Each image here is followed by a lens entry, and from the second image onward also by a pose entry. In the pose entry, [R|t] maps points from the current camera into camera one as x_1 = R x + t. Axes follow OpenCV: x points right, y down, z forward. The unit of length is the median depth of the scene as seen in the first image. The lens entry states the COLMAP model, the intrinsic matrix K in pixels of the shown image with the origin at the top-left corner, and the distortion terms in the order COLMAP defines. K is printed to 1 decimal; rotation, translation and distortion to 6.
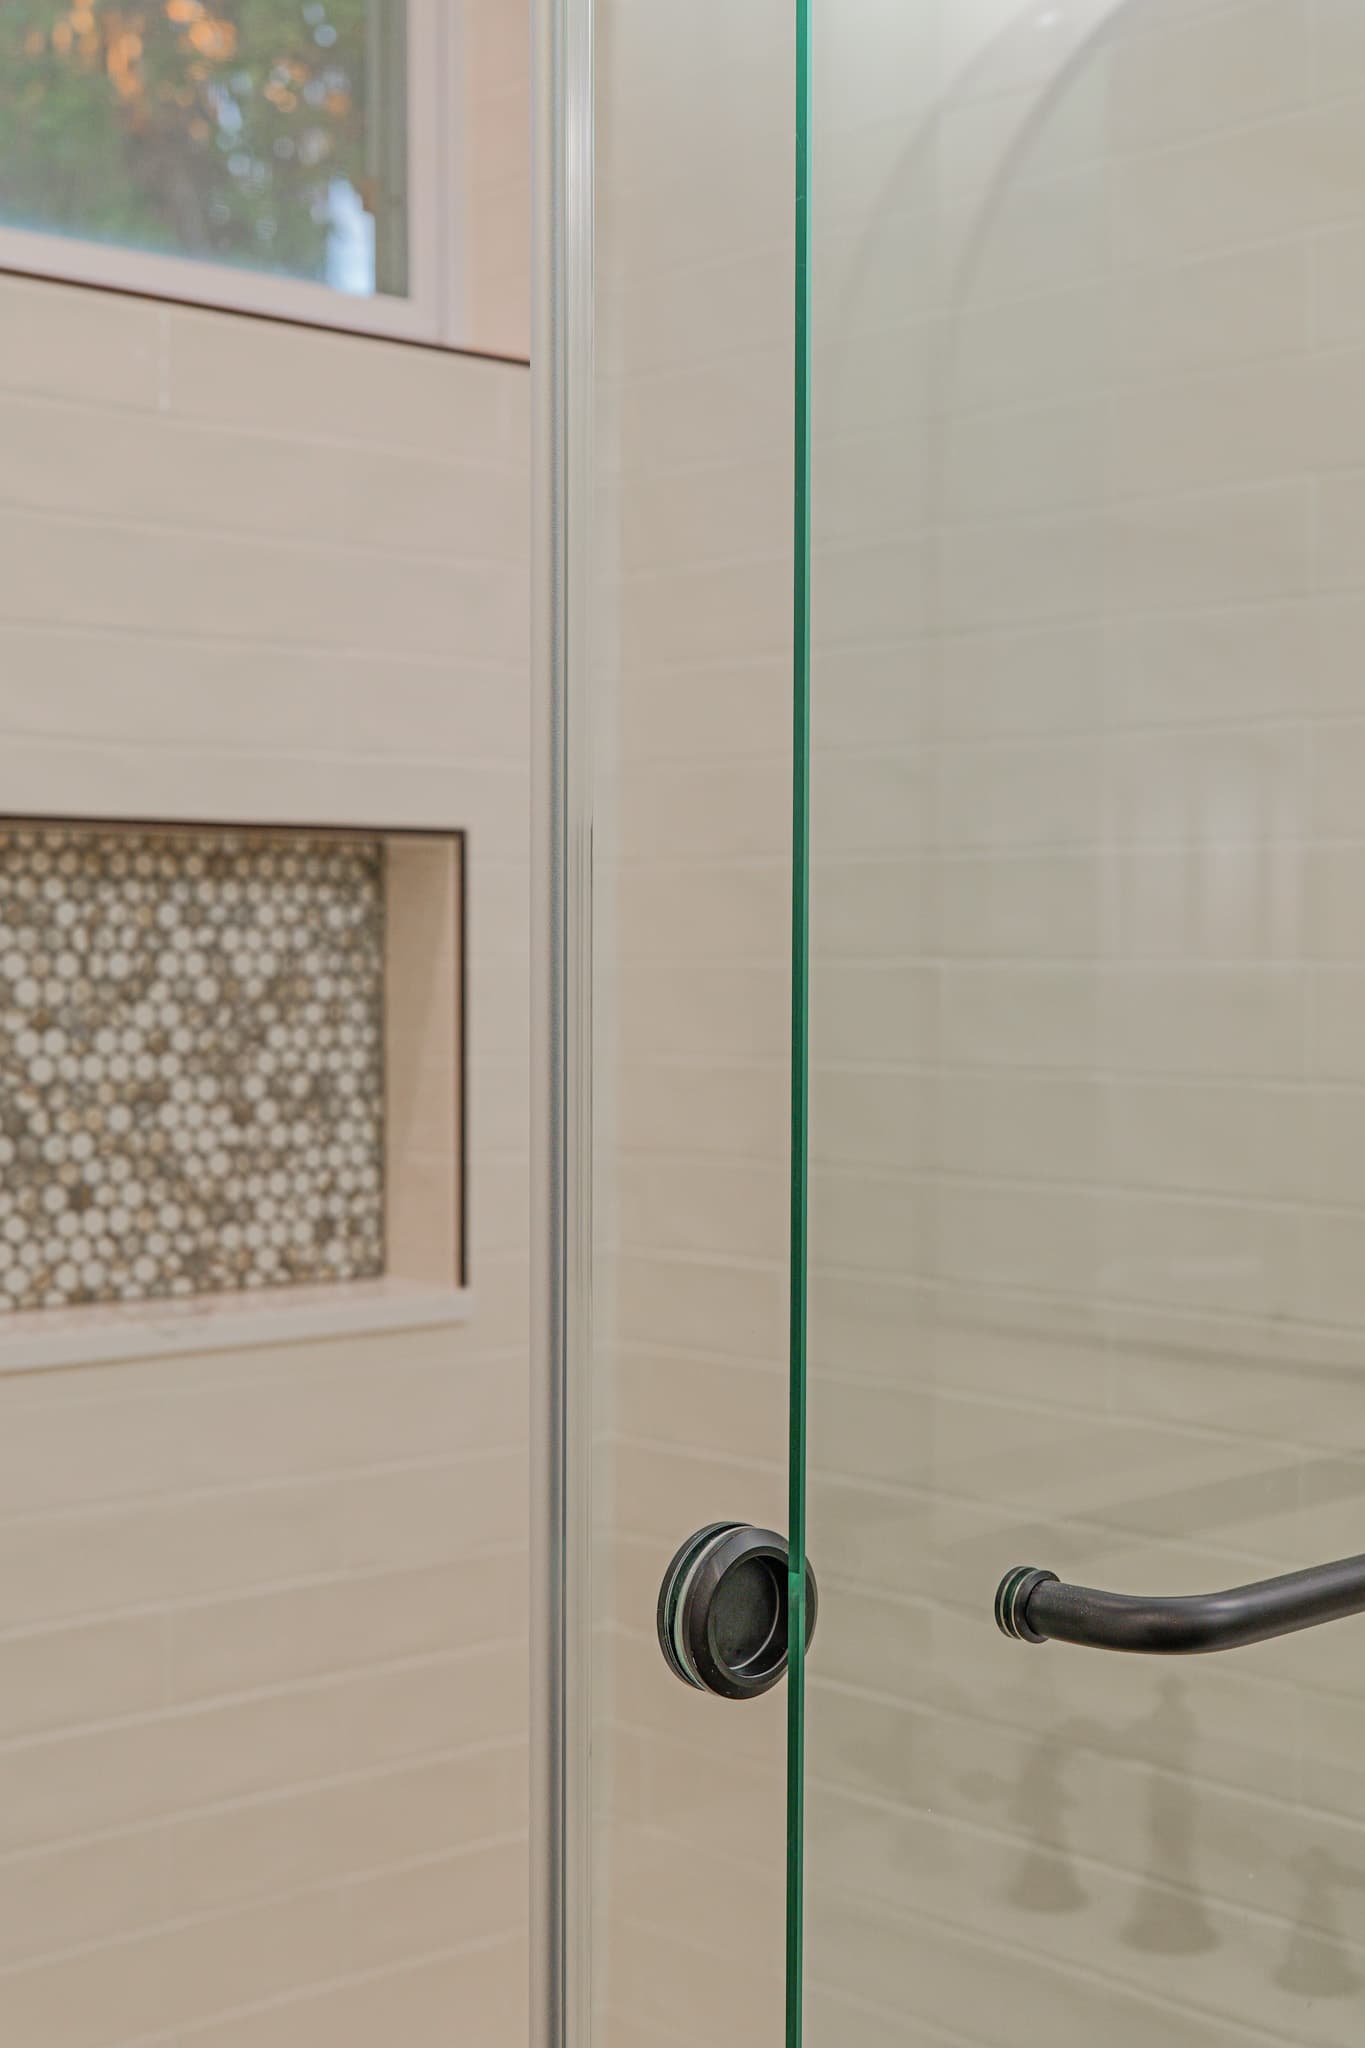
lens RADIAL K [[2881.2, 0, 640.1], [0, 2881.2, 1018.6], [0, 0, 1]] dist [-0.009613, -0.040338]
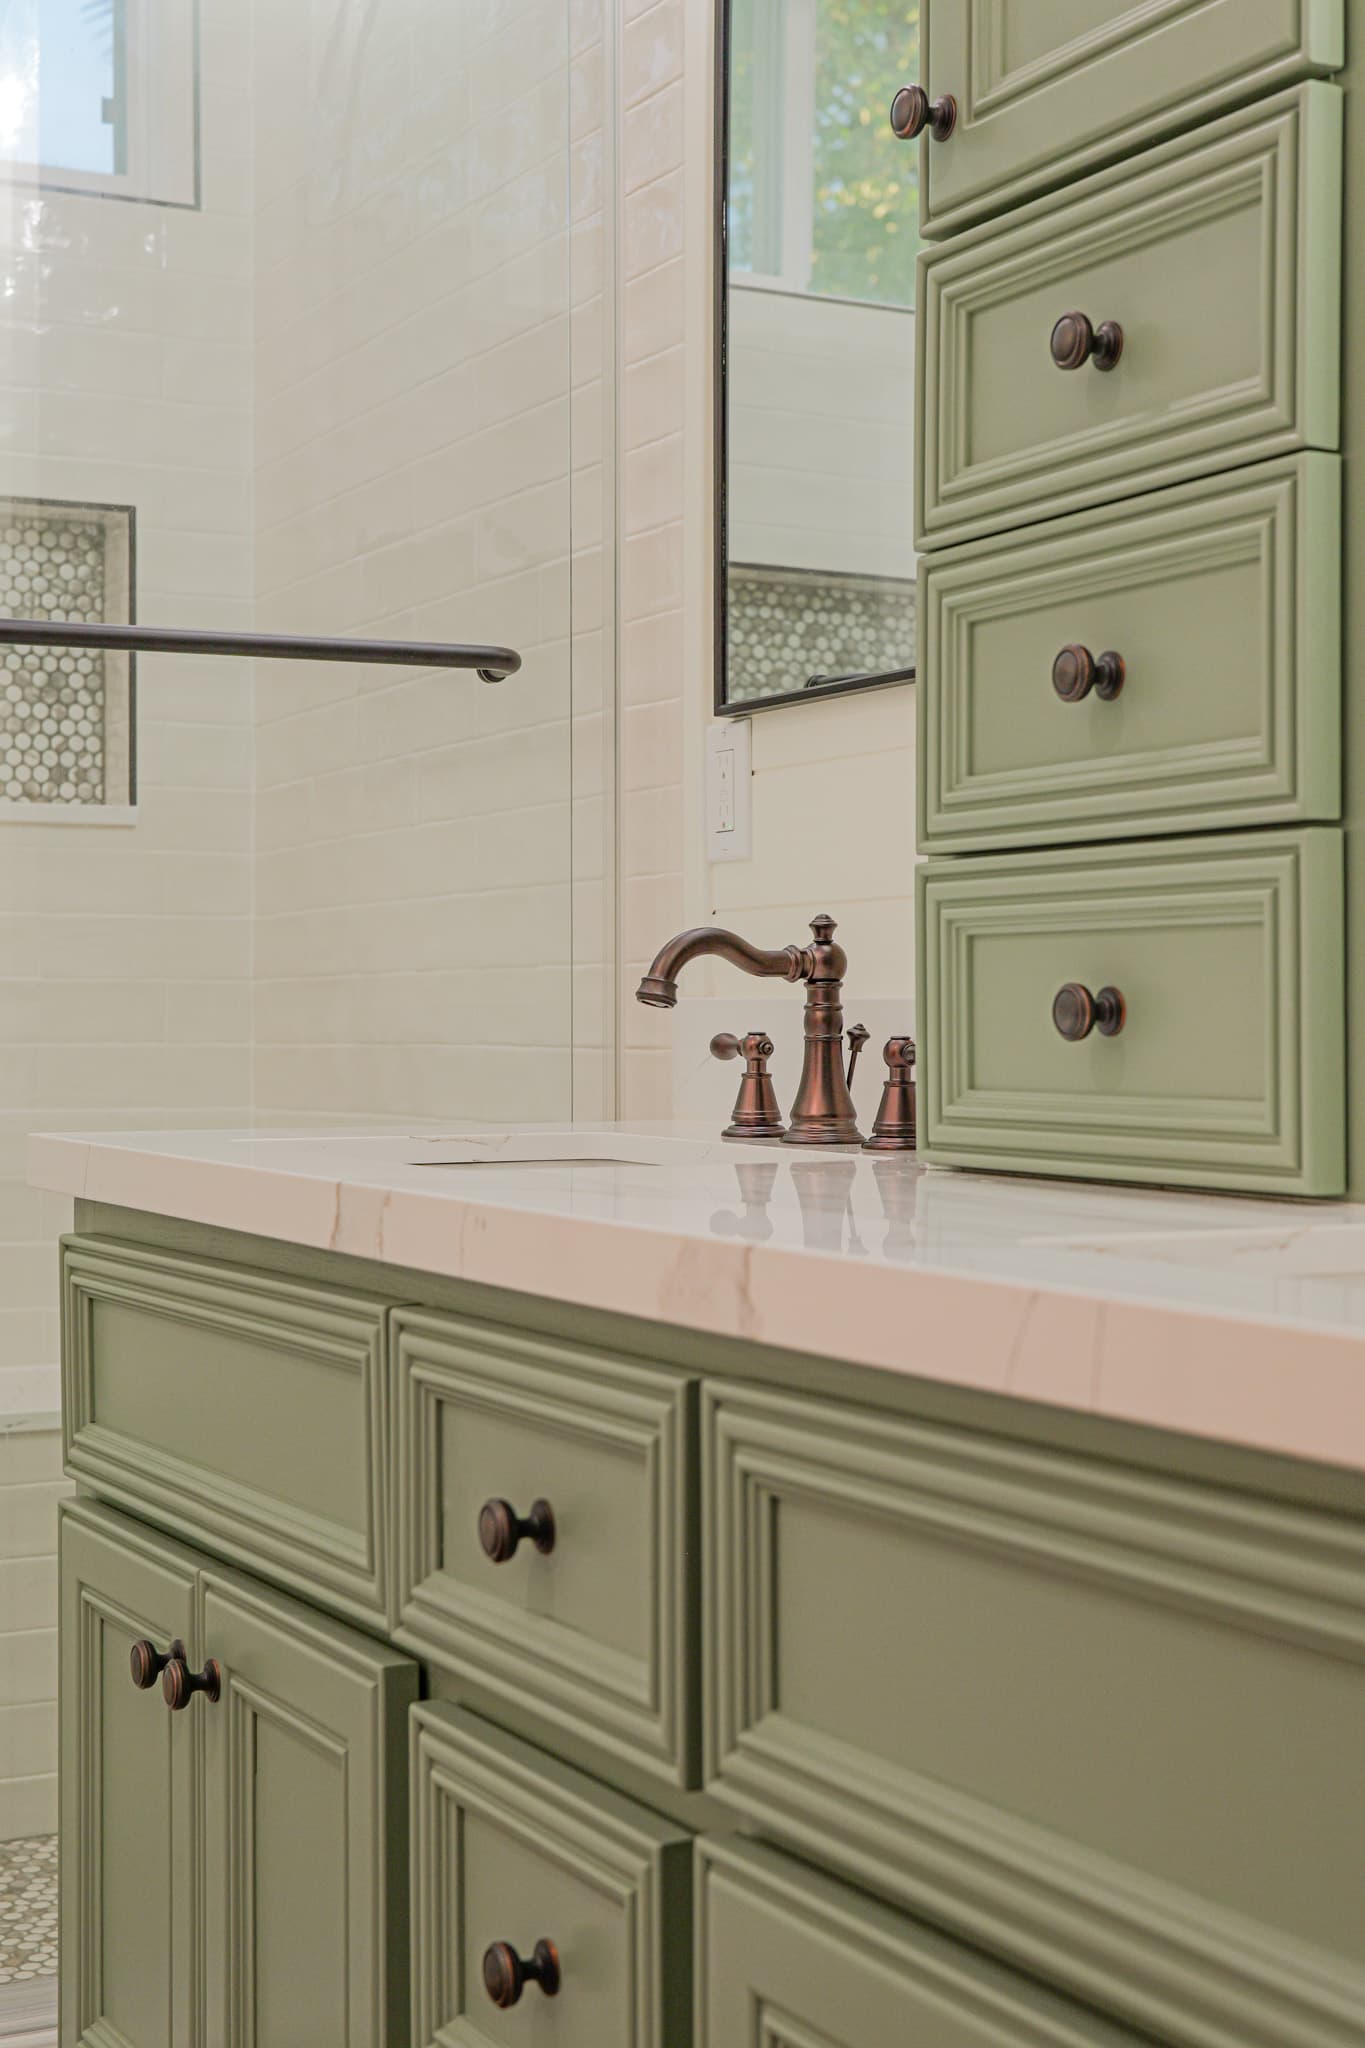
lens RADIAL K [[2852.0, 0, 682.5], [0, 2852.0, 1024.0], [0, 0, 1]] dist [-0.008184, -0.018926]
pose [[0.969998, -0.004392, -0.243073, 0.596773], [-0.001242, 0.999734, -0.023018, 0.246731], [0.243110, 0.022630, 0.969735, -0.402714]]
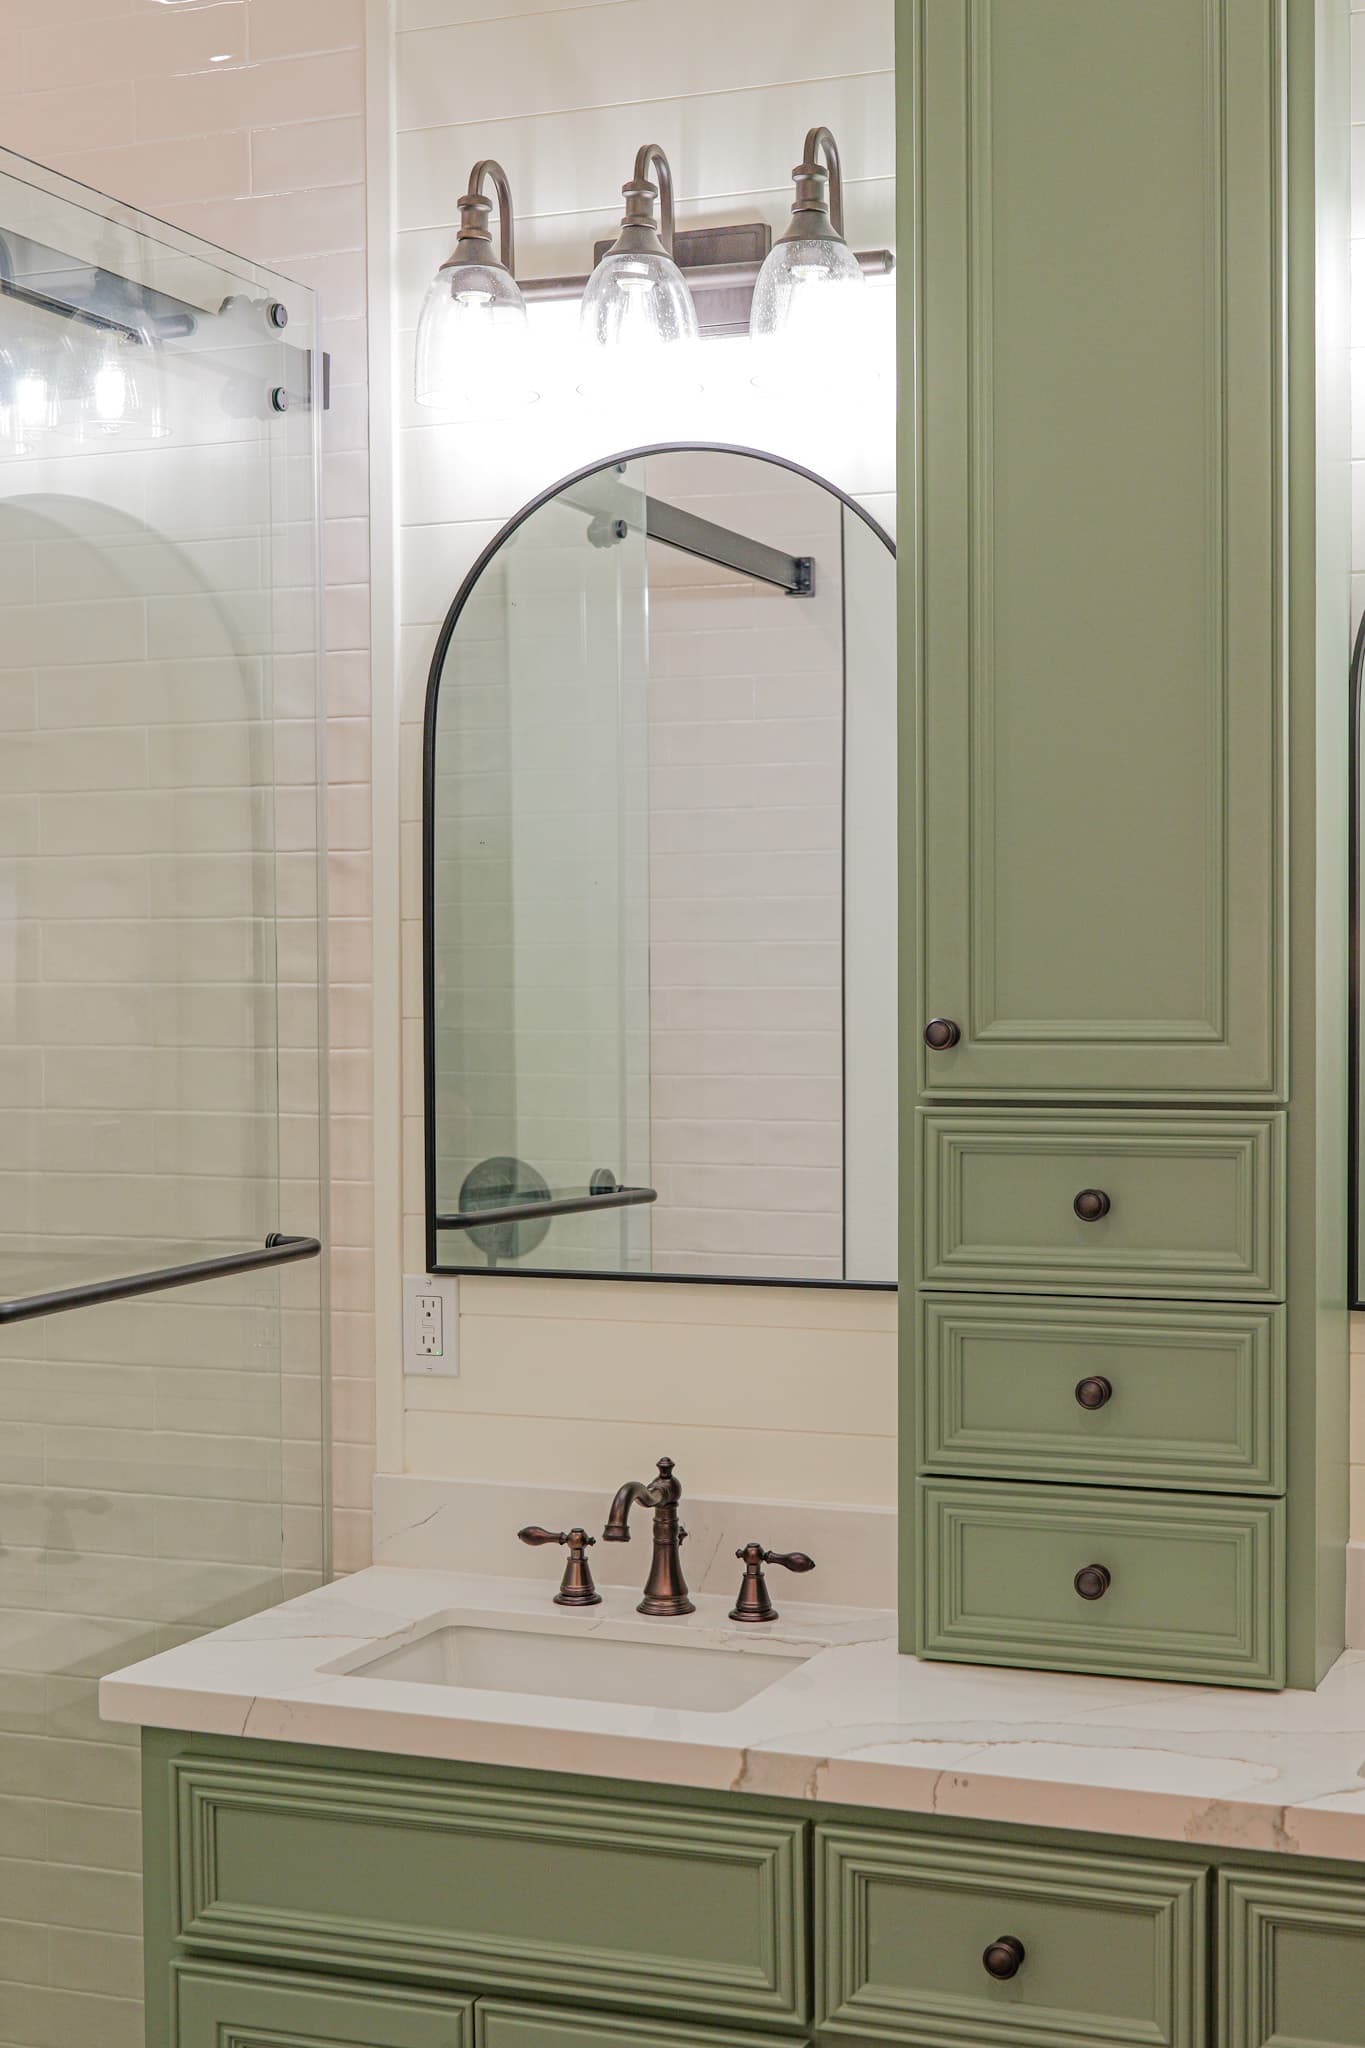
lens RADIAL K [[2852.0, 0, 682.5], [0, 2852.0, 1024.0], [0, 0, 1]] dist [-0.008184, -0.018926]
pose [[0.896180, -0.015584, 0.443418, -0.184843], [0.019428, 0.999803, -0.004128, -0.014085], [-0.443266, 0.012315, 0.896306, -0.734842]]
